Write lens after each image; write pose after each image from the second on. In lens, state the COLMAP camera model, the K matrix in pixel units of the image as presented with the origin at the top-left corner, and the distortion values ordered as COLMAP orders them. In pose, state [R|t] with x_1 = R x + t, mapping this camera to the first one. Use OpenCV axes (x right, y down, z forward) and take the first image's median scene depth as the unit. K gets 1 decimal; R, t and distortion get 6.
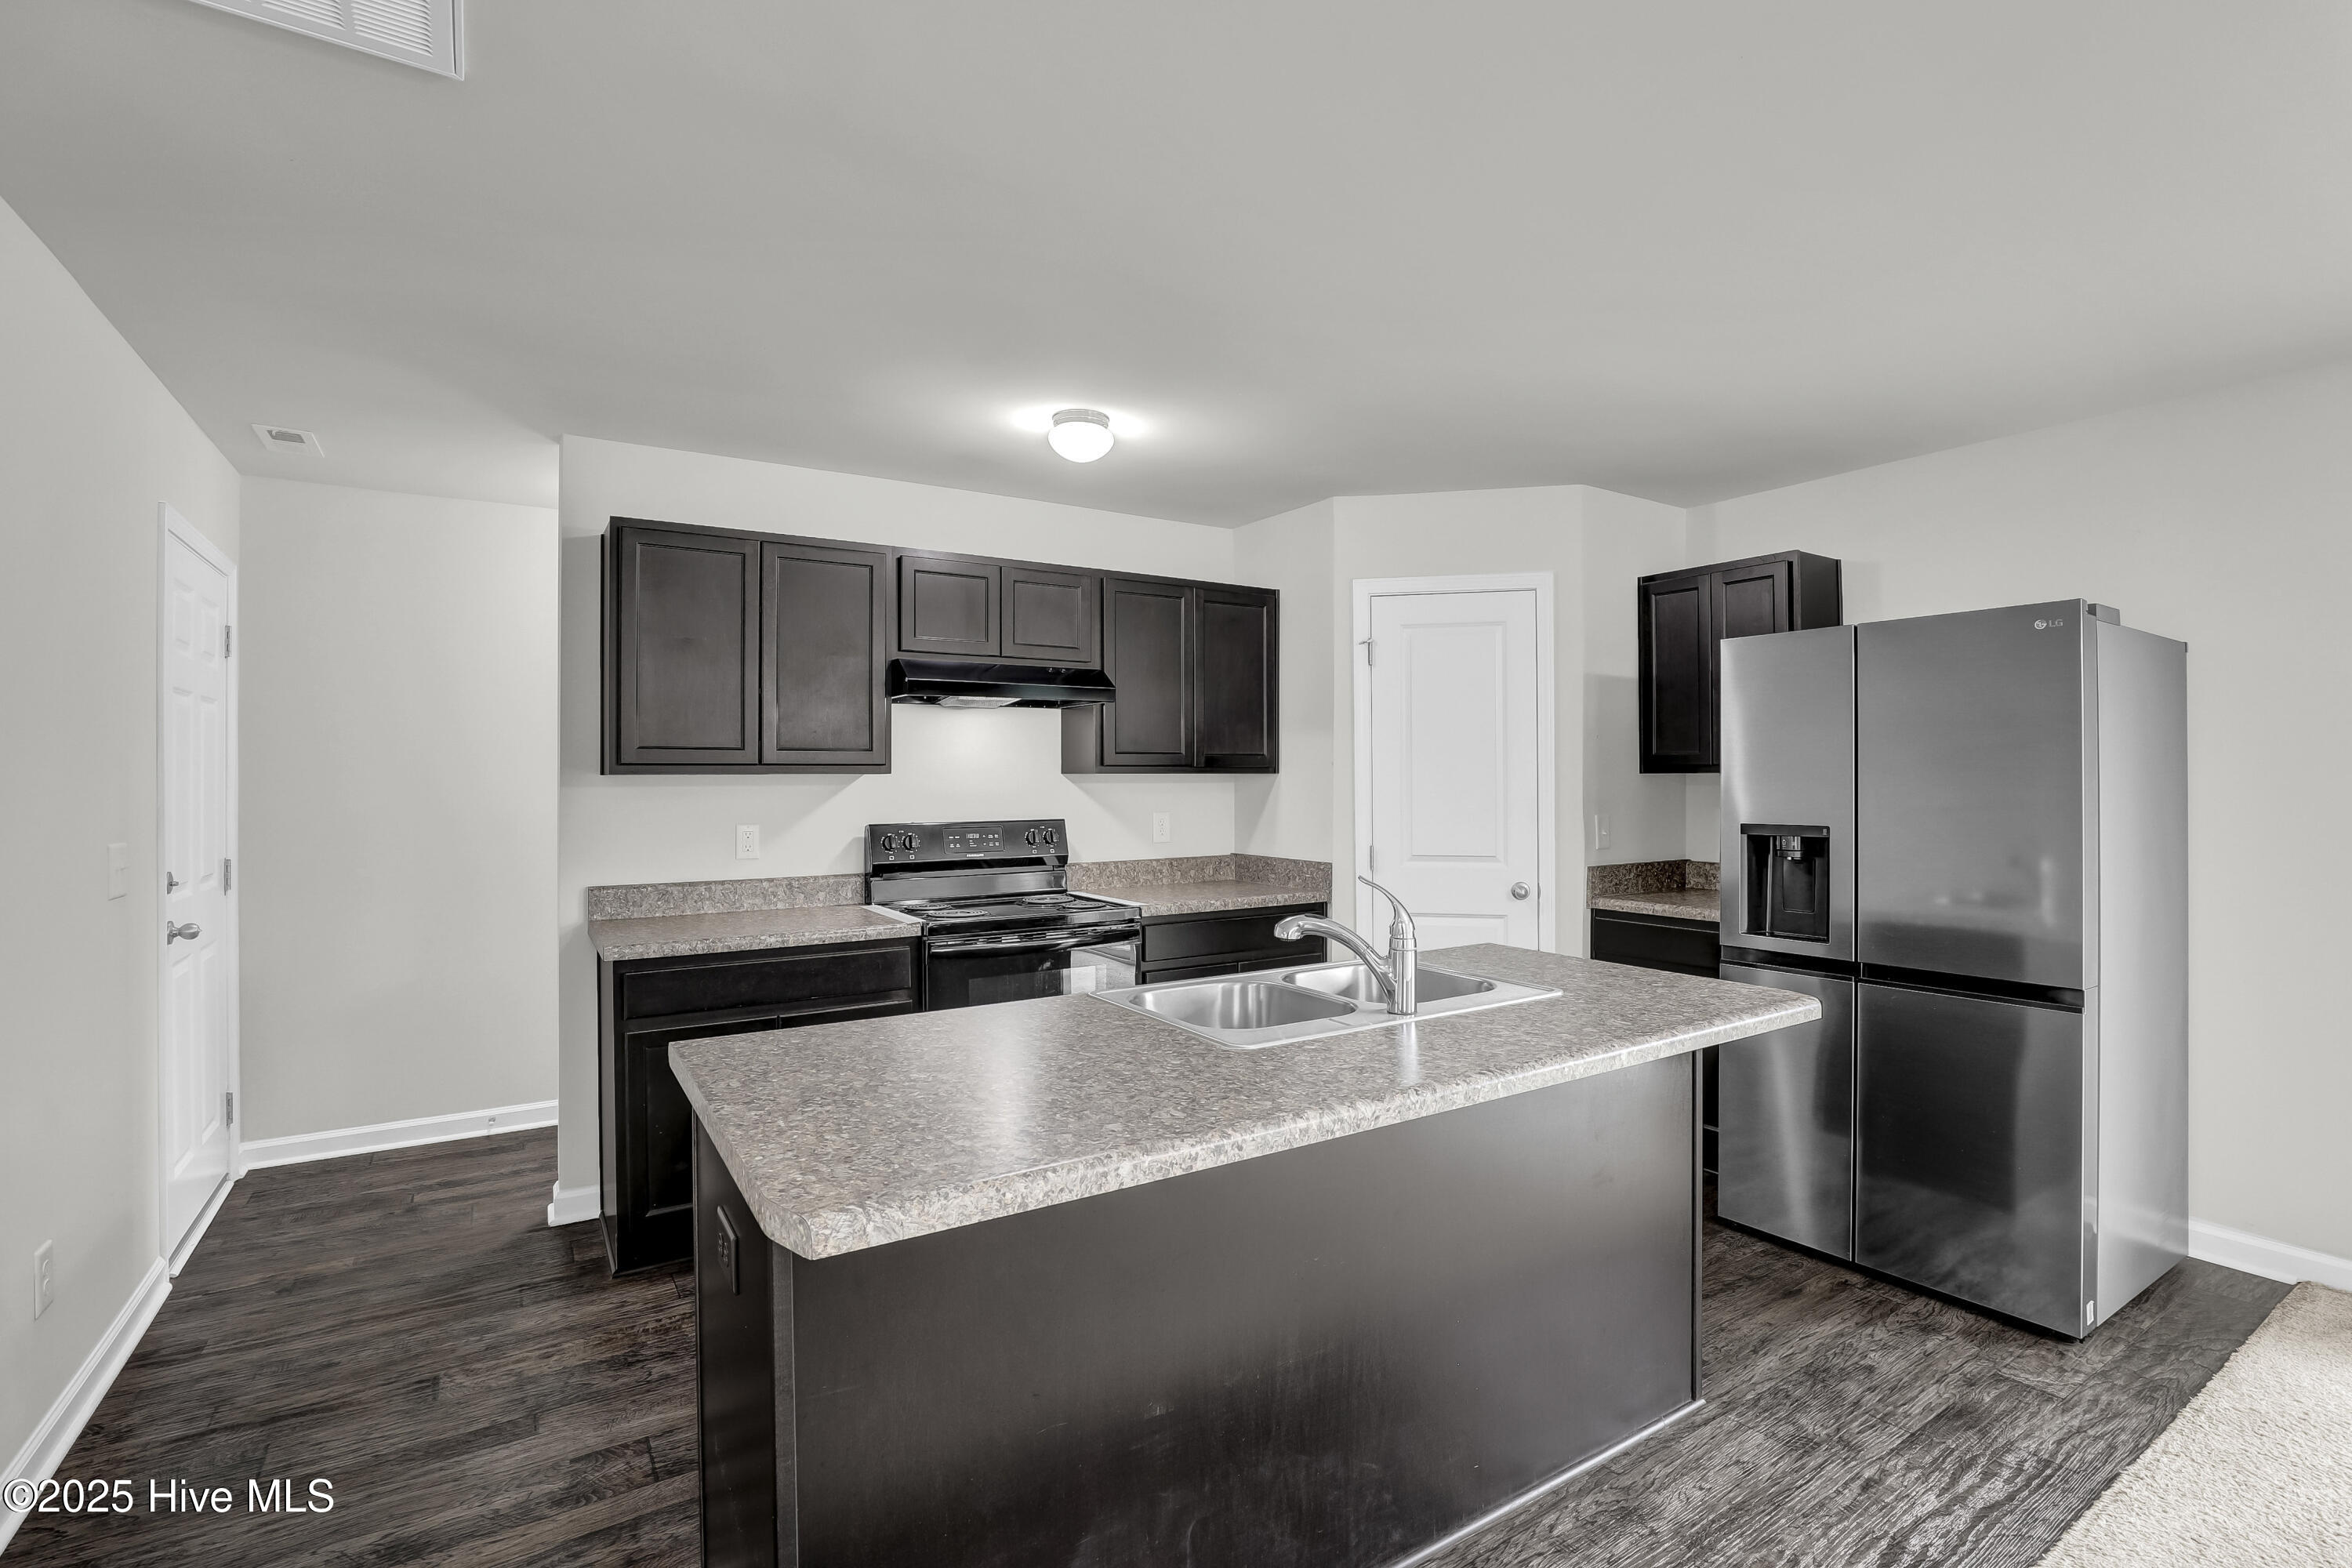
lens RADIAL K [[1074.9, 0, 1175.4], [0, 1074.9, 773.5], [0, 0, 1]] dist [-0.025145, 0.001085]
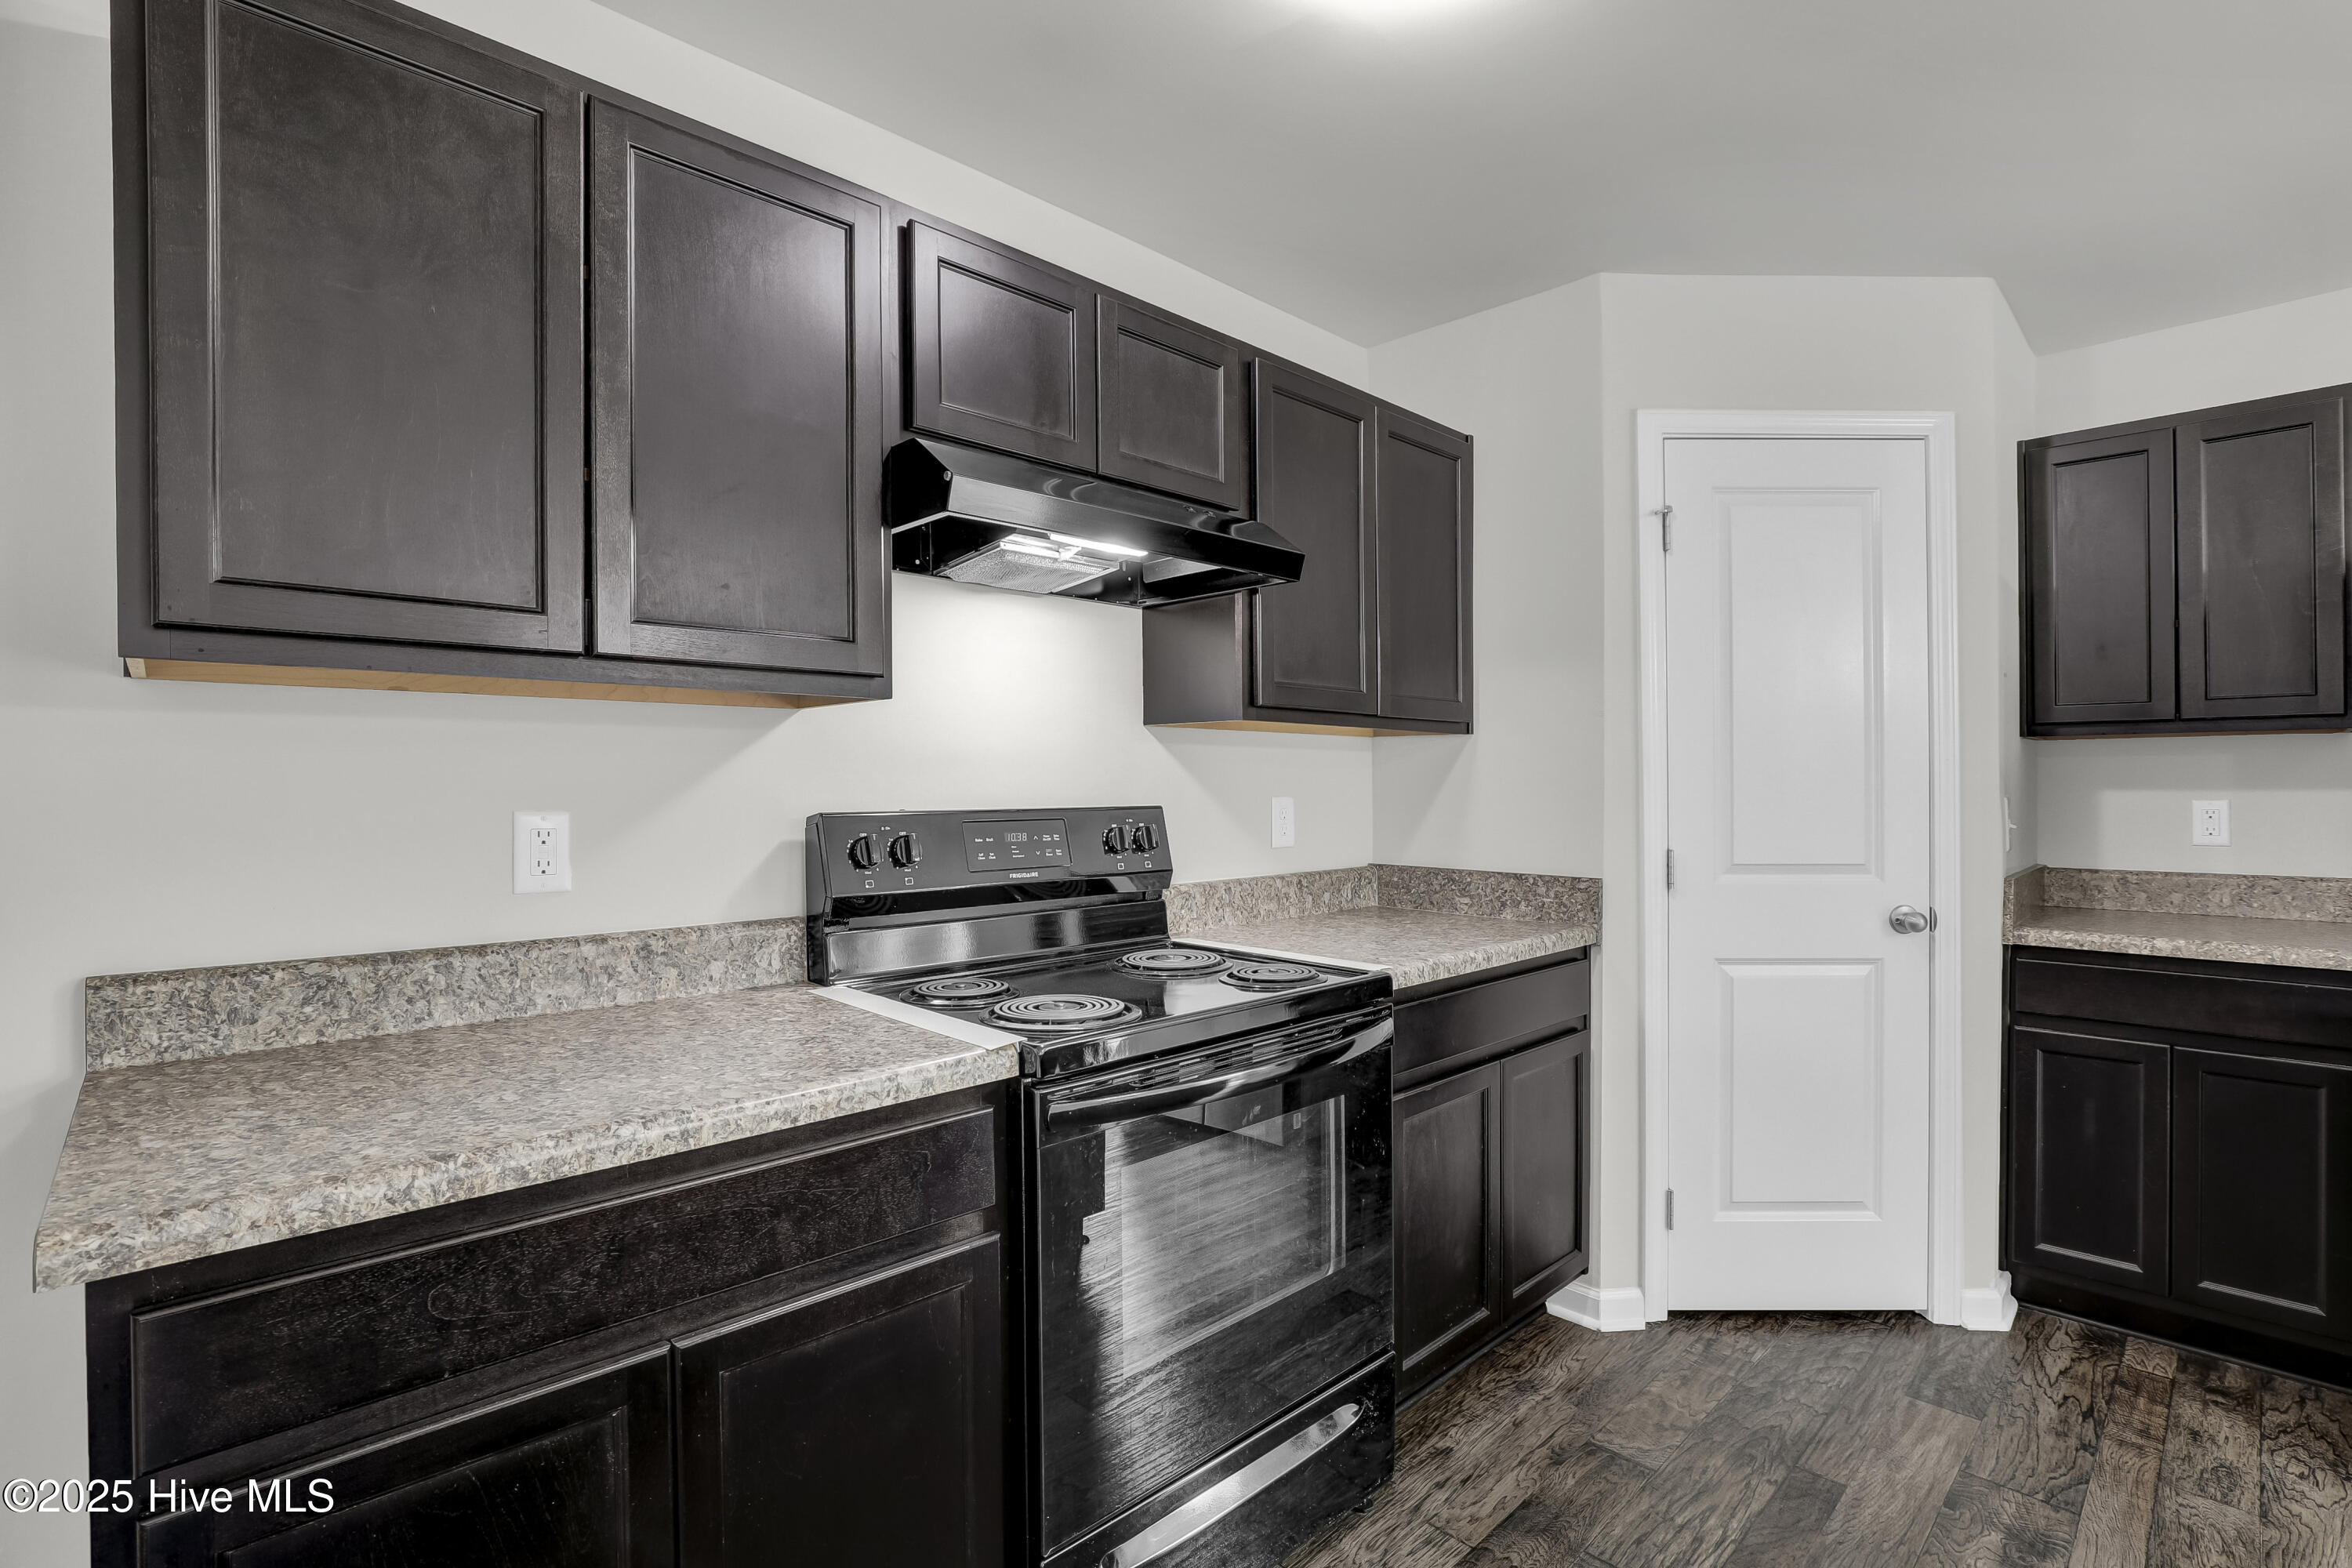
lens RADIAL K [[1074.9, 0, 1185.5], [0, 1074.9, 793.6], [0, 0, 1]] dist [-0.025145, 0.001085]
pose [[0.978915, 0.001697, 0.204261, -0.223198], [-0.004562, 0.999898, 0.013556, 0.031424], [-0.204217, -0.014202, 0.978823, 0.503065]]
